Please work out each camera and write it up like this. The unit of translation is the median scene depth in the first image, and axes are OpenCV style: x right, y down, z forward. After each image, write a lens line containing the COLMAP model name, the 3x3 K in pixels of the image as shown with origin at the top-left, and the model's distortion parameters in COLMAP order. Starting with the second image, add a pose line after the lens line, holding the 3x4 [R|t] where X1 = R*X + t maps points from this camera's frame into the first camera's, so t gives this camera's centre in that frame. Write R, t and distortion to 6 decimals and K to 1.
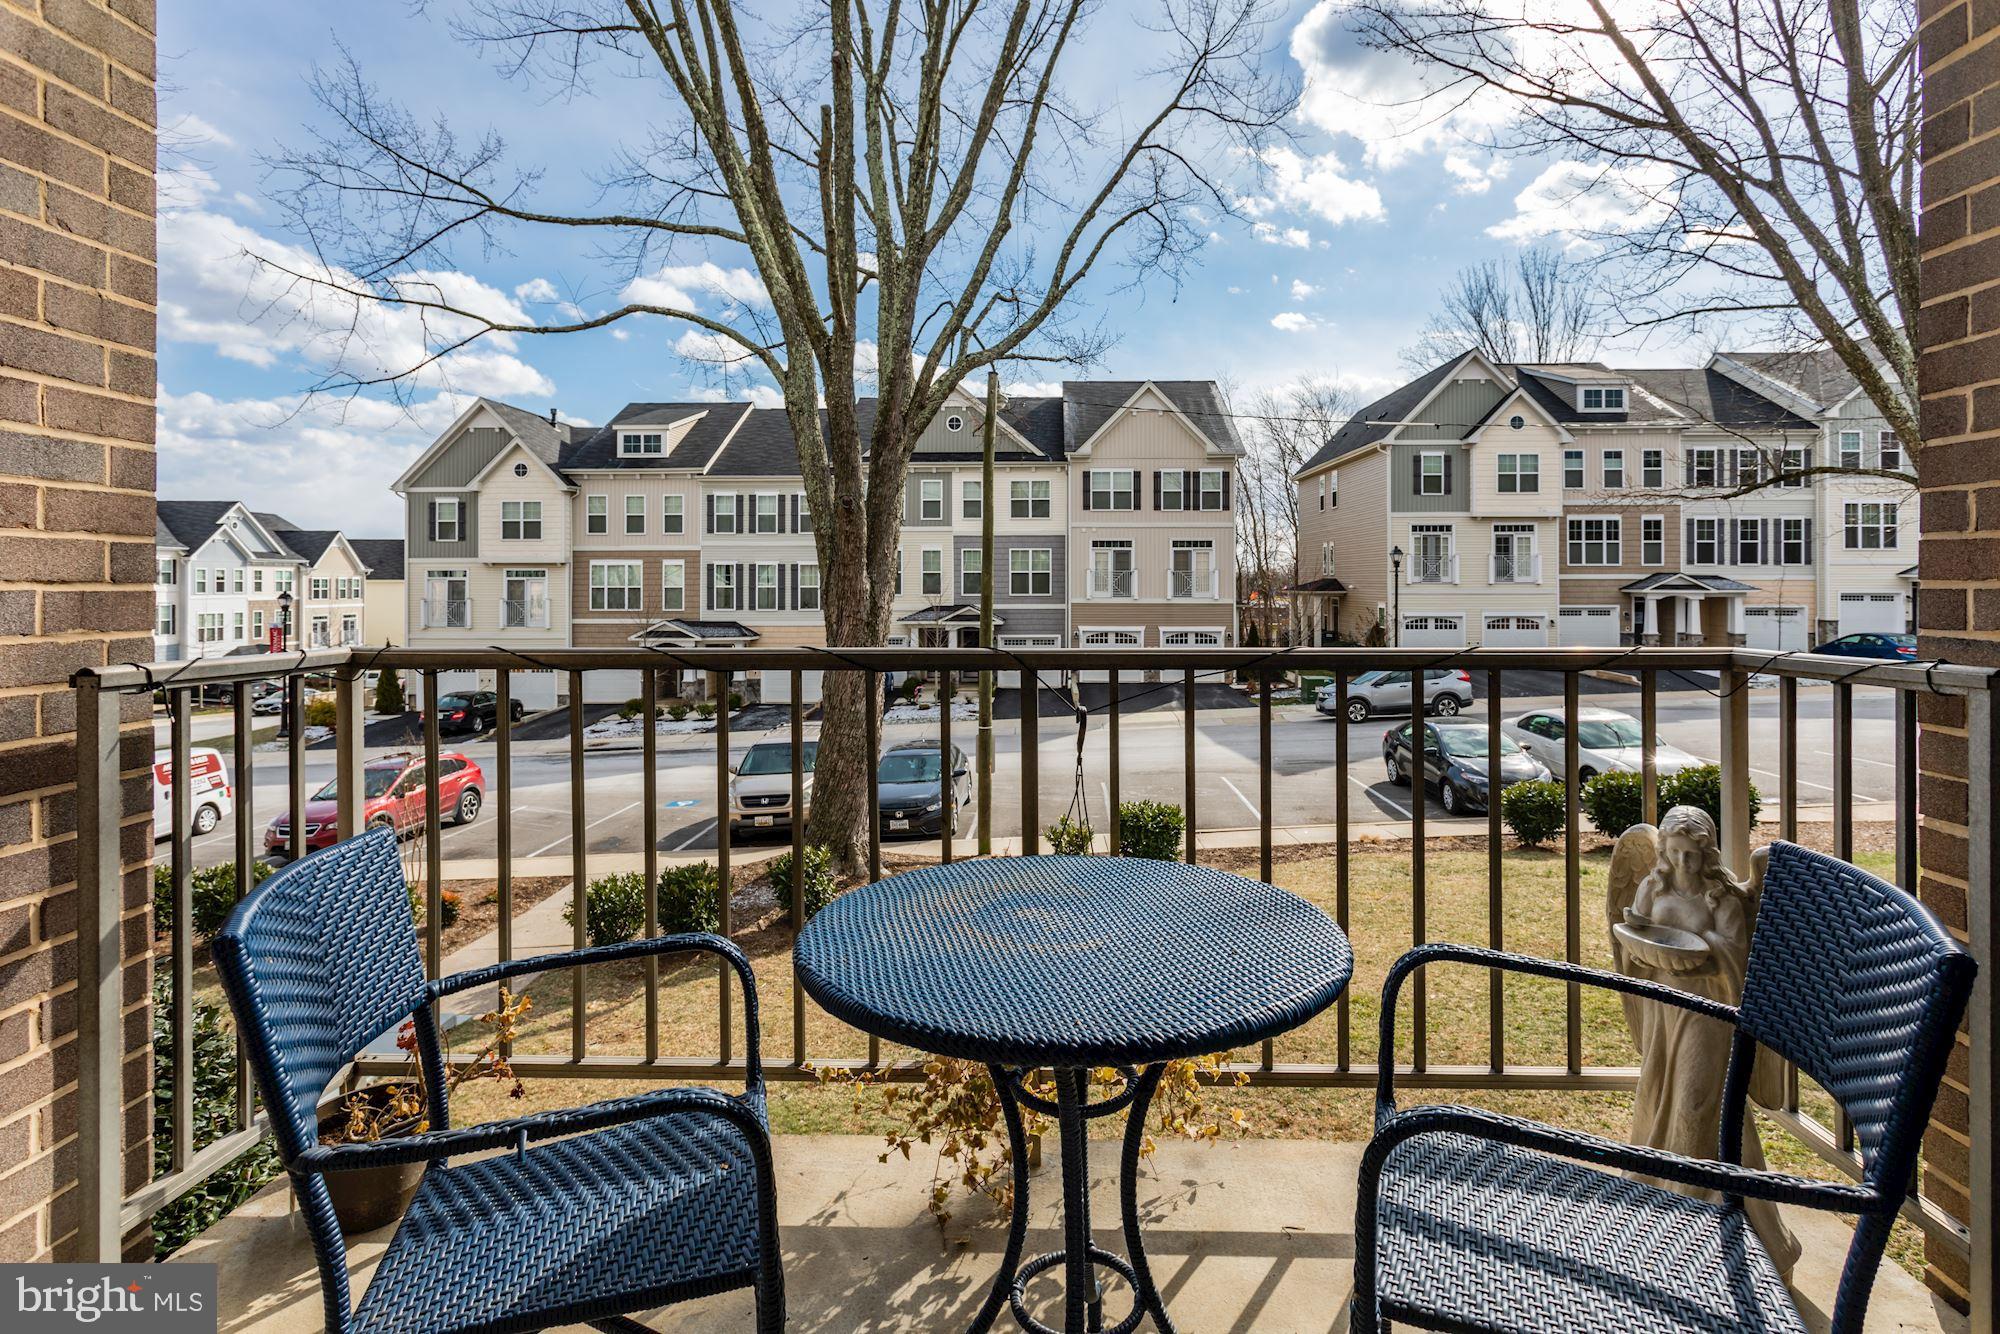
lens RADIAL K [[985.4, 0, 1026.4], [0, 985.4, 567.7], [0, 0, 1]] dist [0.005983, -0.000106]
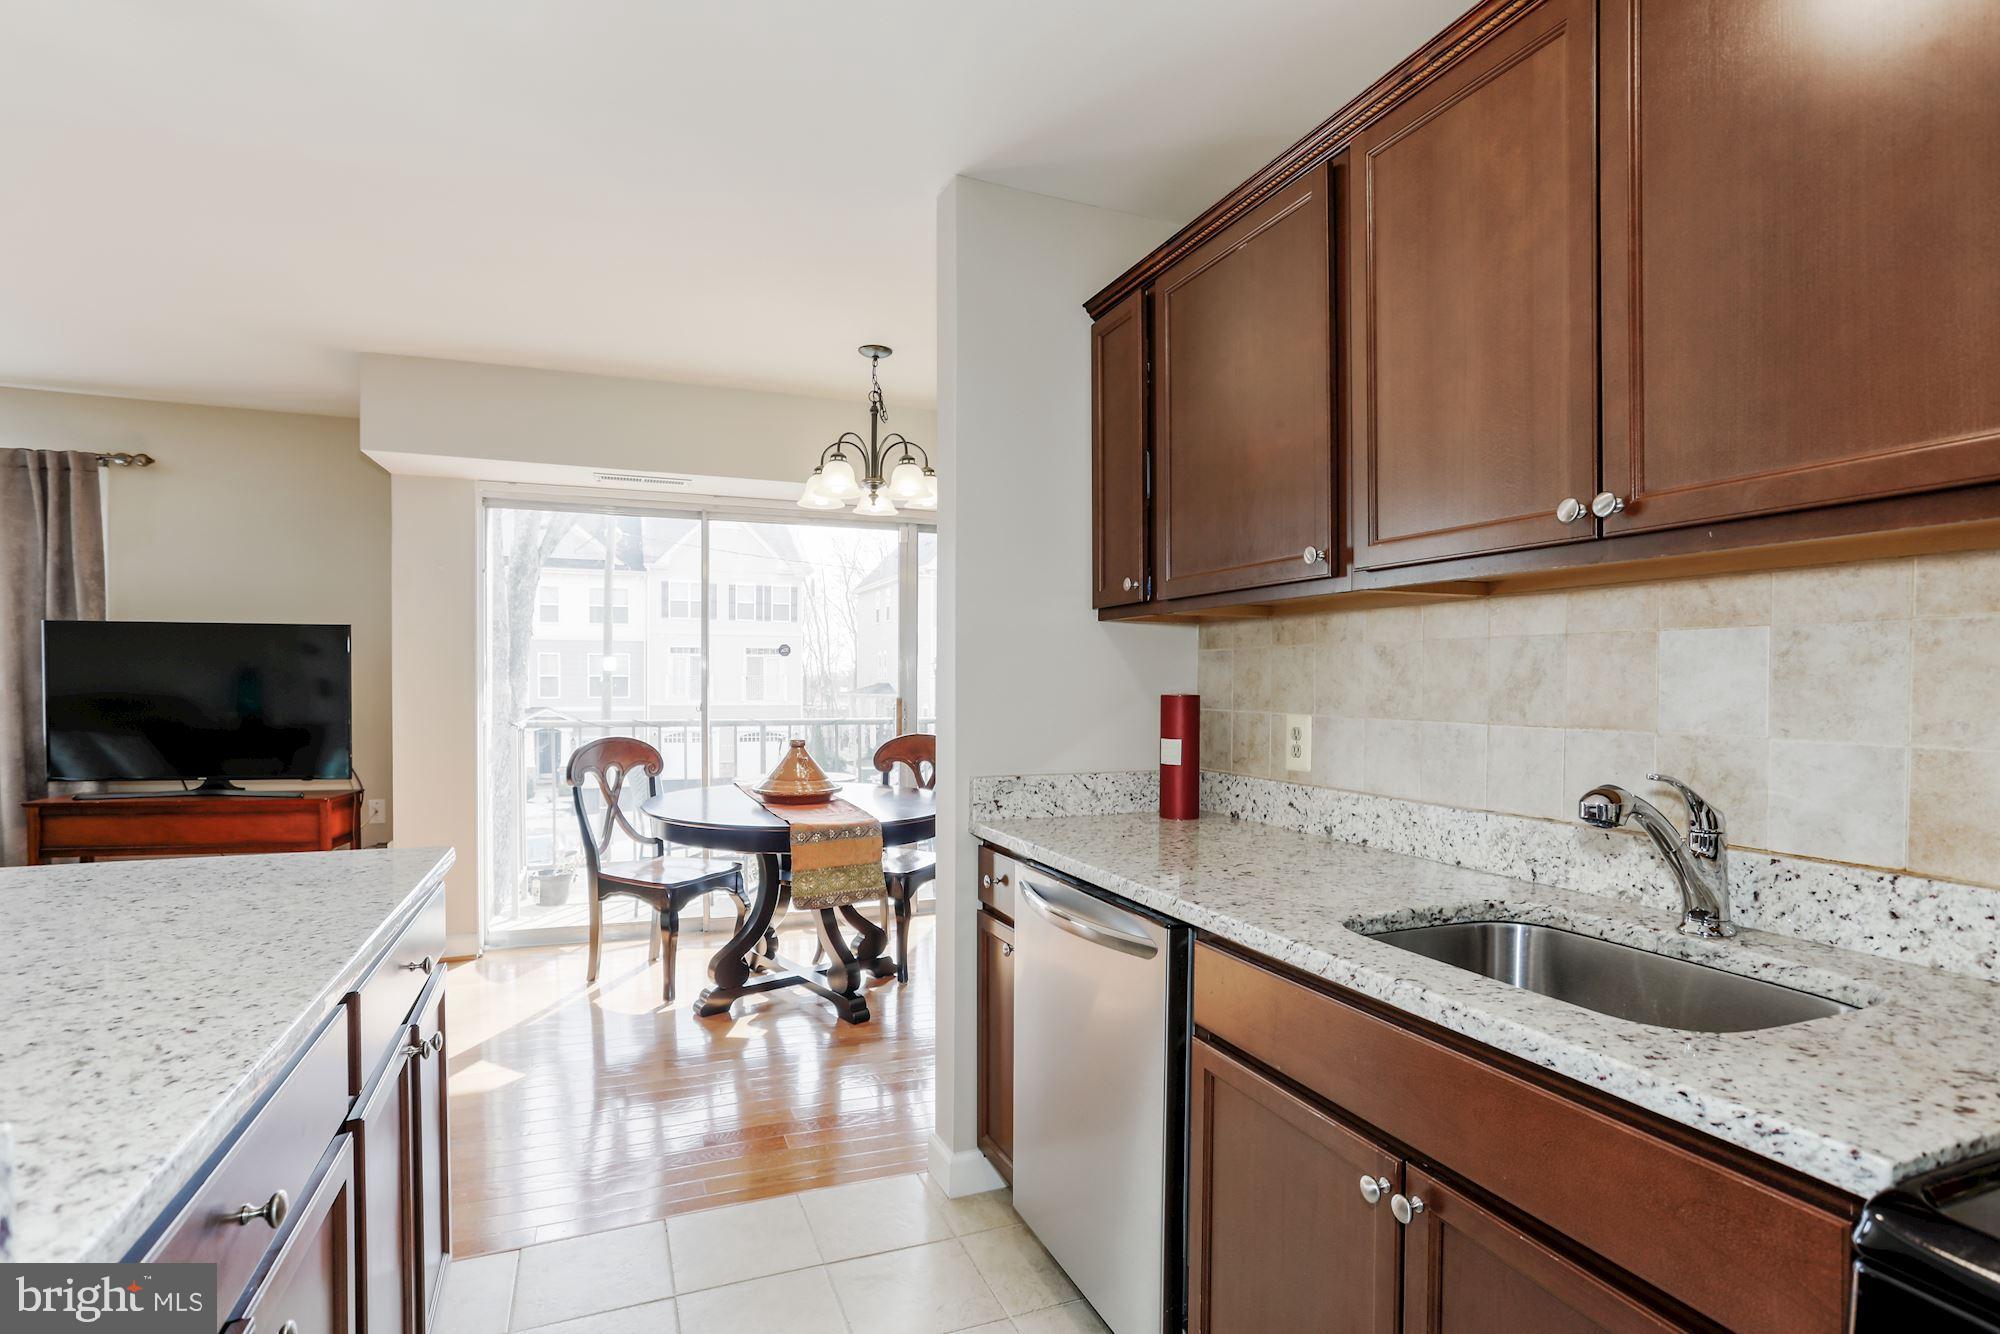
lens RADIAL K [[986.7, 0, 997.8], [0, 986.7, 691.8], [0, 0, 1]] dist [-0.062105, 0.033883]
pose [[0.917251, -0.001276, 0.398307, -0.027240], [-0.007555, 0.999759, 0.020600, -0.003305], [-0.398237, -0.021904, 0.917021, -0.103505]]
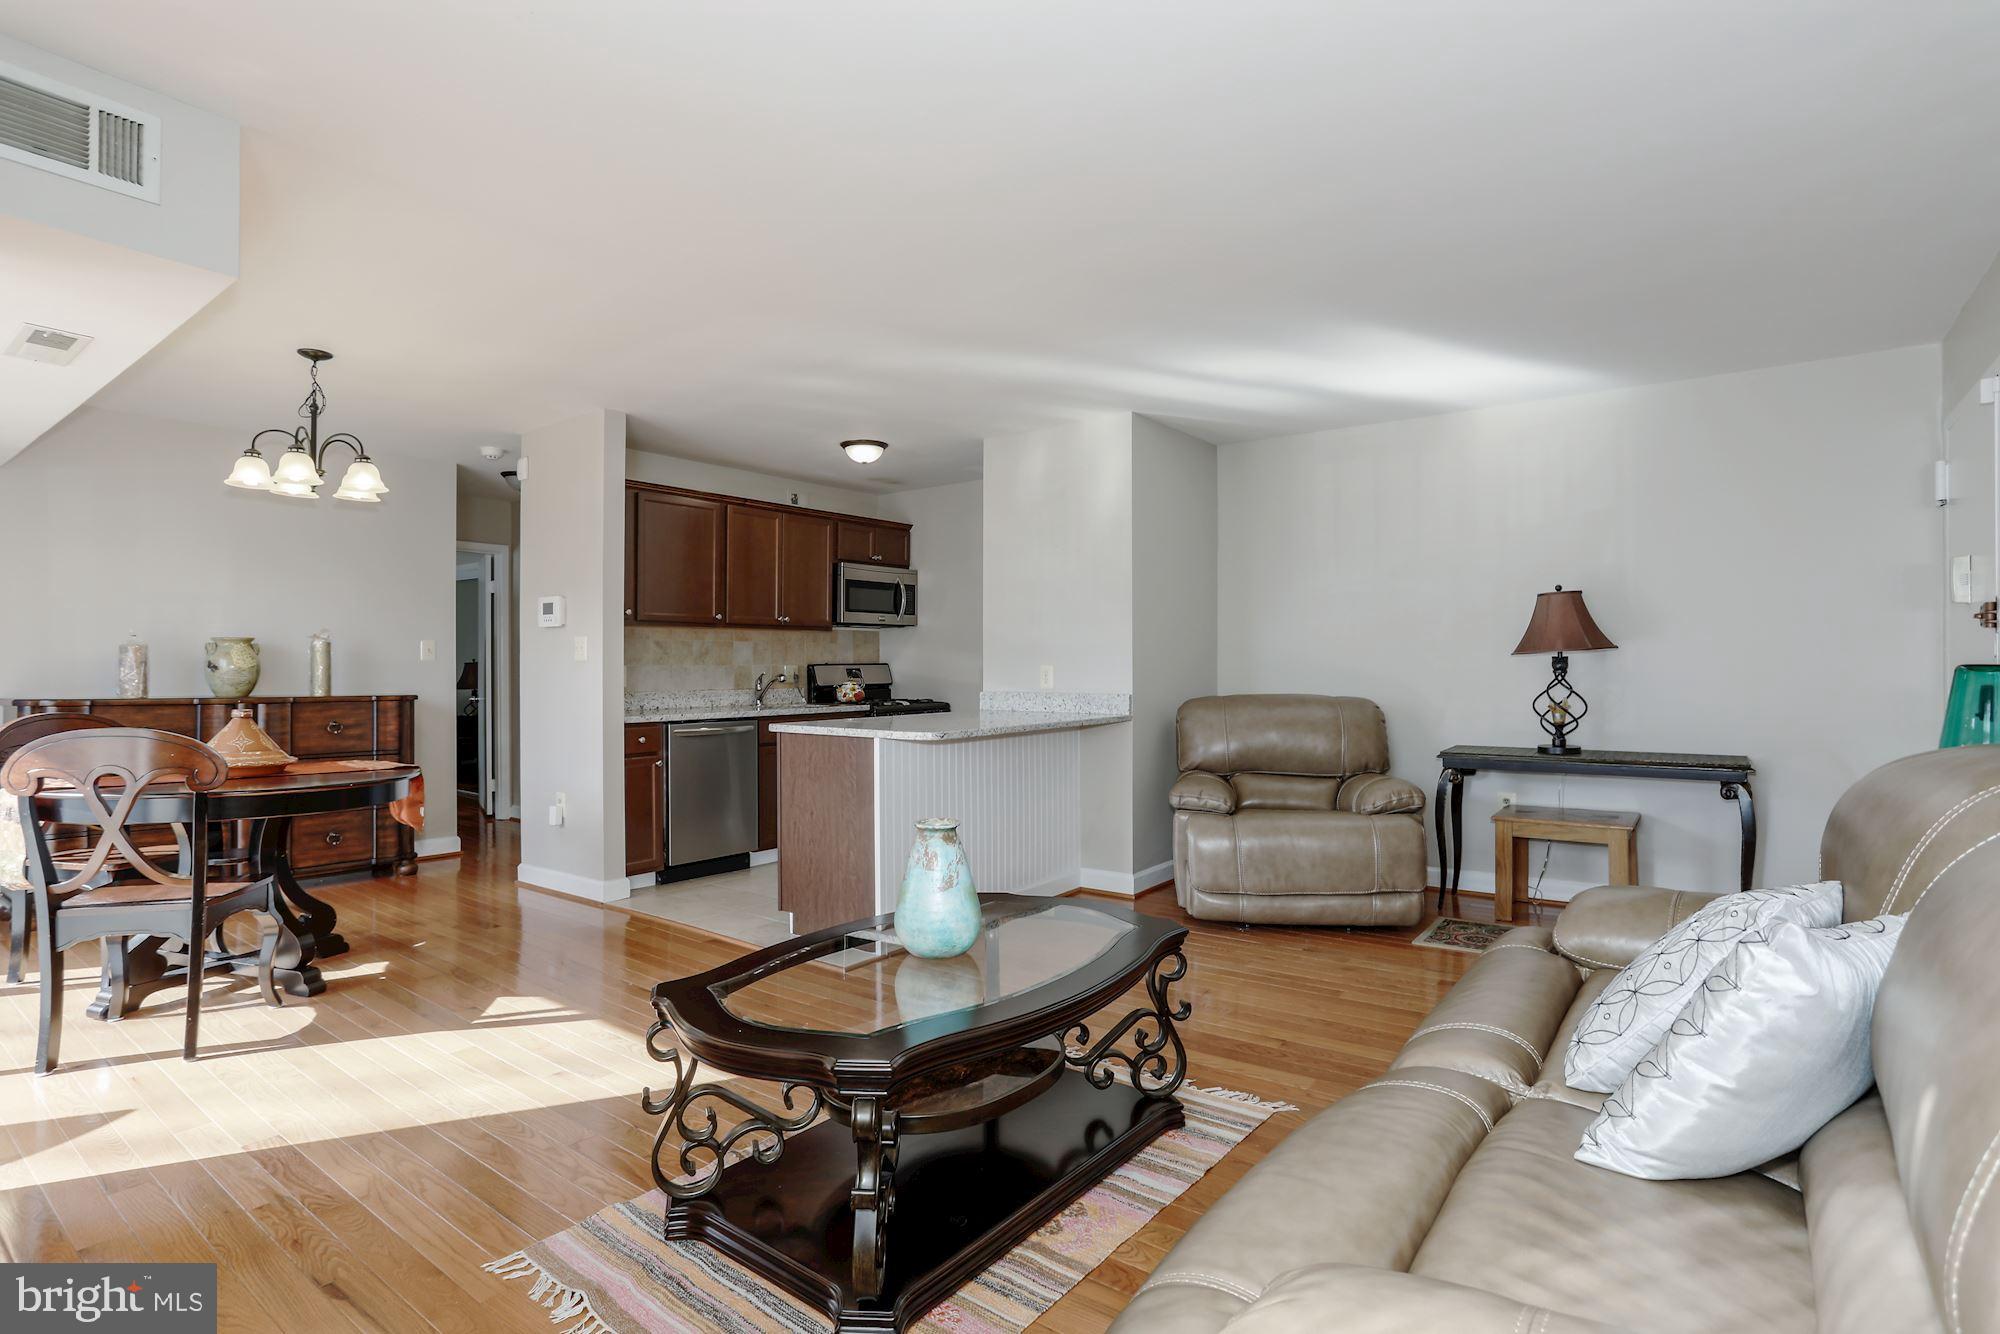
lens RADIAL K [[999.3, 0, 978.6], [0, 999.3, 664.0], [0, 0, 1]] dist [-0.053016, 0.035479]
pose [[-0.803972, 0.000662, 0.594666, -0.109632], [-0.003432, 0.999978, -0.005753, -0.000859], [-0.594657, -0.006666, -0.803952, 0.014583]]
